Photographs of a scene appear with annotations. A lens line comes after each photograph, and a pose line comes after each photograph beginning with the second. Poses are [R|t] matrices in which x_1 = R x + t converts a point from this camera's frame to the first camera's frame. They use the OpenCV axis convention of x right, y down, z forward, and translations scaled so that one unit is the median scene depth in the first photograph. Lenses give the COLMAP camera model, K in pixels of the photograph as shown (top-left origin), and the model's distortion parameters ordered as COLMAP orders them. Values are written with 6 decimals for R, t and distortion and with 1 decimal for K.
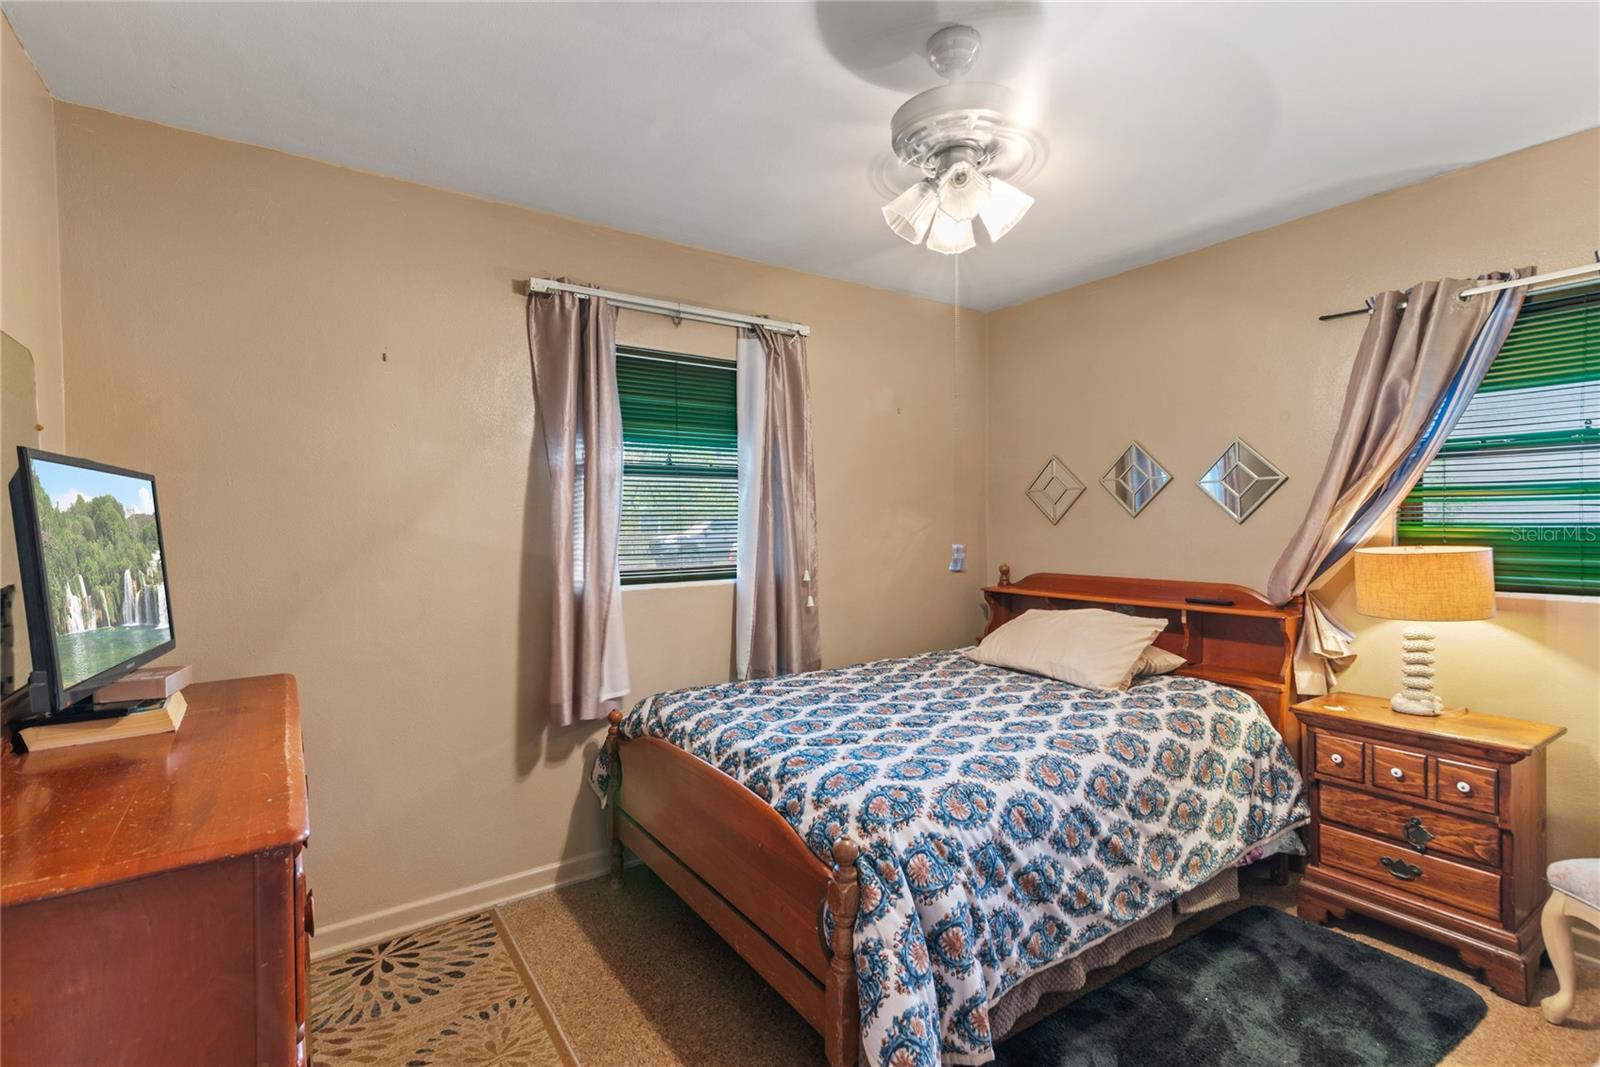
lens RADIAL K [[734.9, 0, 800.0], [0, 734.9, 533.5], [0, 0, 1]] dist [-0.002403, -0.000203]
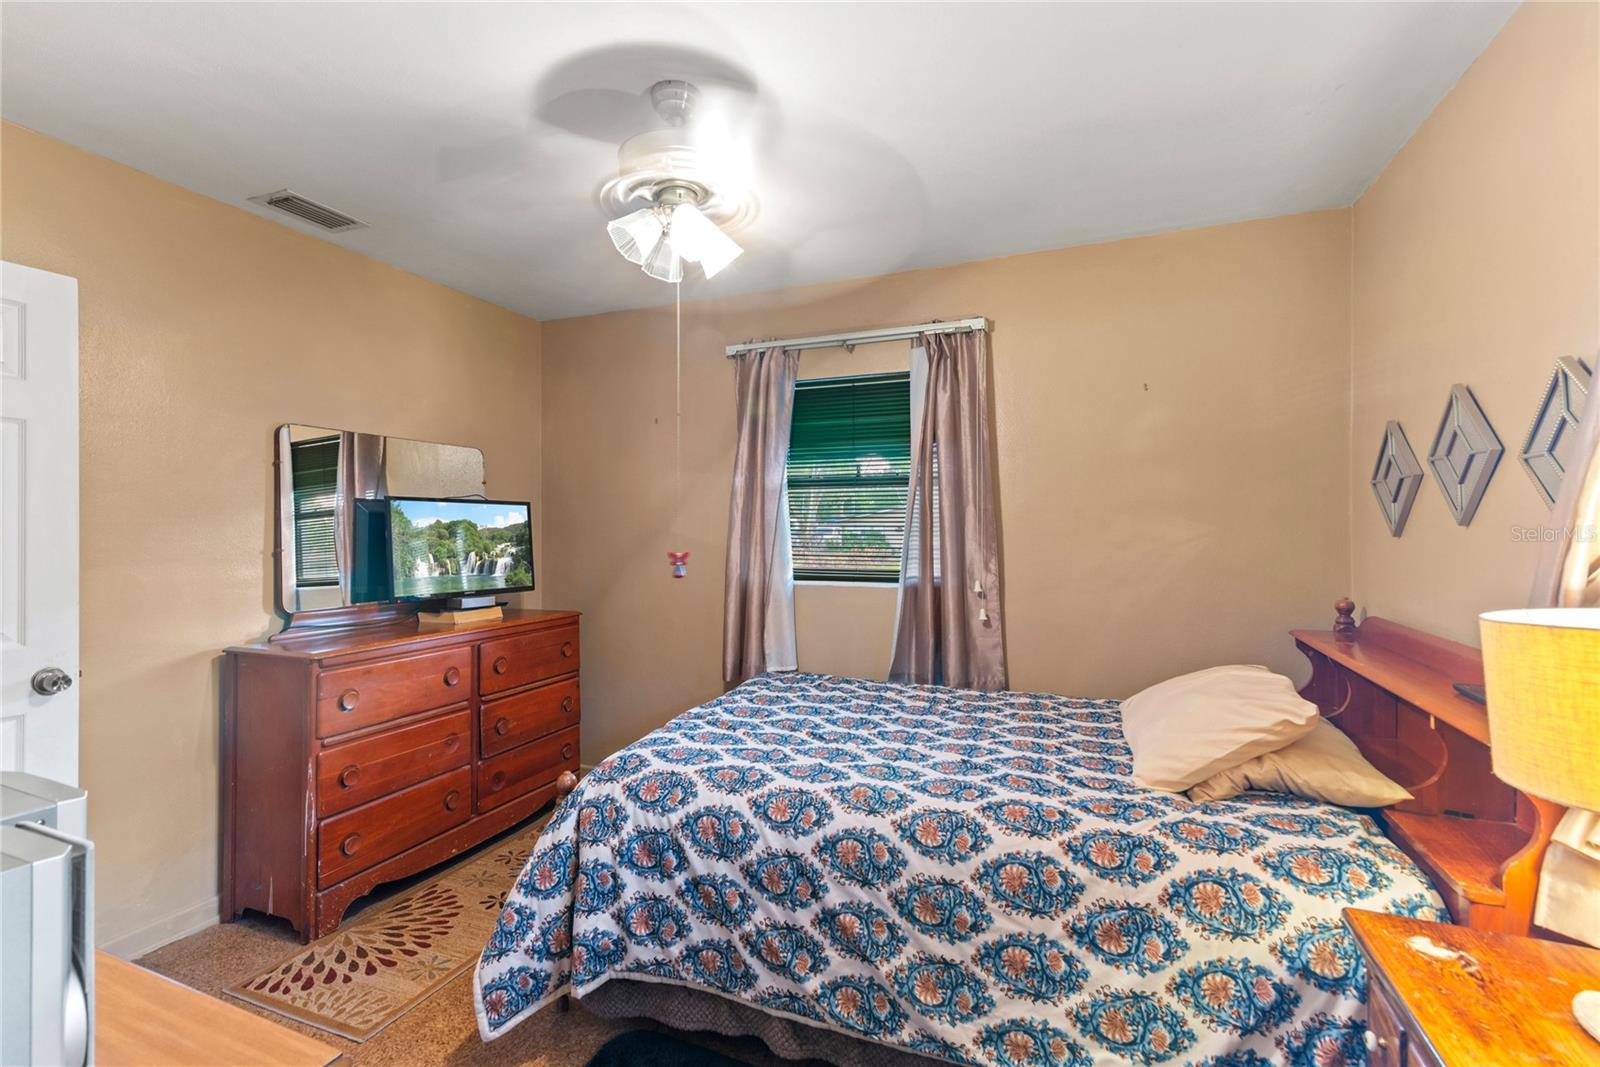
lens RADIAL K [[722.1, 0, 800.0], [0, 722.1, 533.5], [0, 0, 1]] dist [0.003295, 0.000191]
pose [[0.543670, 0.013243, -0.839195, 0.956577], [-0.014395, 0.999876, 0.006454, -0.017977], [0.839176, 0.008572, 0.543793, 0.456034]]
